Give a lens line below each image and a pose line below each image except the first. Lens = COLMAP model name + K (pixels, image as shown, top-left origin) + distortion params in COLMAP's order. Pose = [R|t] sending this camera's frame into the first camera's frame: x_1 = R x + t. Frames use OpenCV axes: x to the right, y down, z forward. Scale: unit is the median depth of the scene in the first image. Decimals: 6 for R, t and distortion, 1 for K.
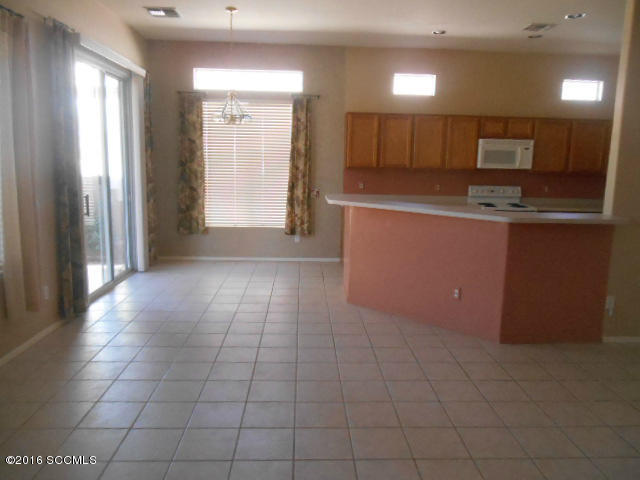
lens RADIAL K [[507.3, 0, 317.8], [0, 507.3, 241.5], [0, 0, 1]] dist [-0.000643, 0.008020]
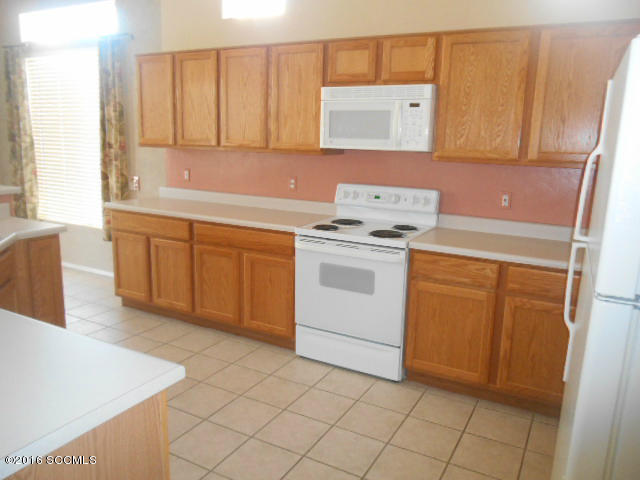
lens RADIAL K [[507.3, 0, 318.0], [0, 507.3, 237.8], [0, 0, 1]] dist [-0.000643, 0.008020]
pose [[0.851954, 0.102737, -0.513439, 0.572288], [-0.094883, 0.994620, 0.041579, -0.077722], [0.514948, 0.013293, 0.857118, 0.574704]]
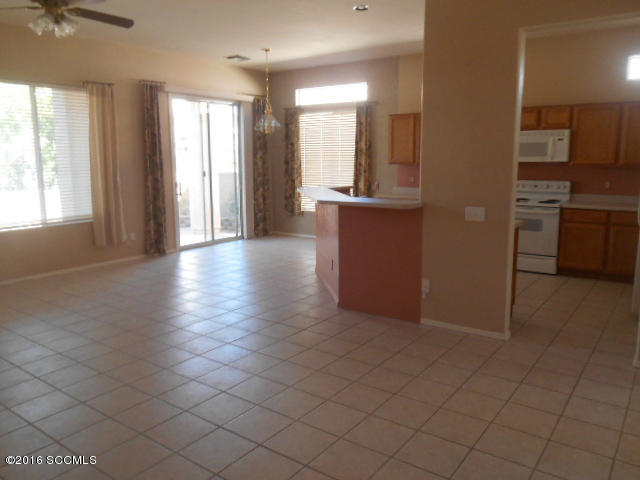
lens RADIAL K [[507.3, 0, 321.5], [0, 507.3, 235.8], [0, 0, 1]] dist [-0.000643, 0.008020]
pose [[0.781339, 0.072783, -0.619849, 0.647998], [-0.081295, 0.996584, 0.014544, 0.011449], [0.618790, 0.039027, 0.784587, 0.023088]]
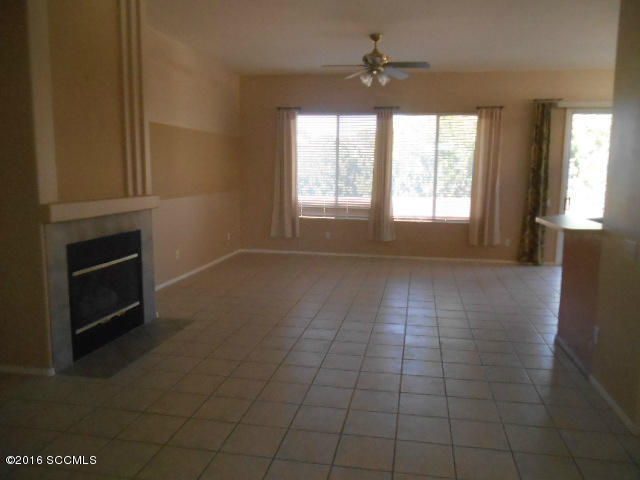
lens RADIAL K [[507.3, 0, 320.3], [0, 507.3, 239.6], [0, 0, 1]] dist [-0.000643, 0.008020]
pose [[-0.227145, 0.114984, -0.967049, 0.917617], [-0.182931, 0.970291, 0.158338, -0.053399], [0.956526, 0.212869, -0.199362, 0.438354]]
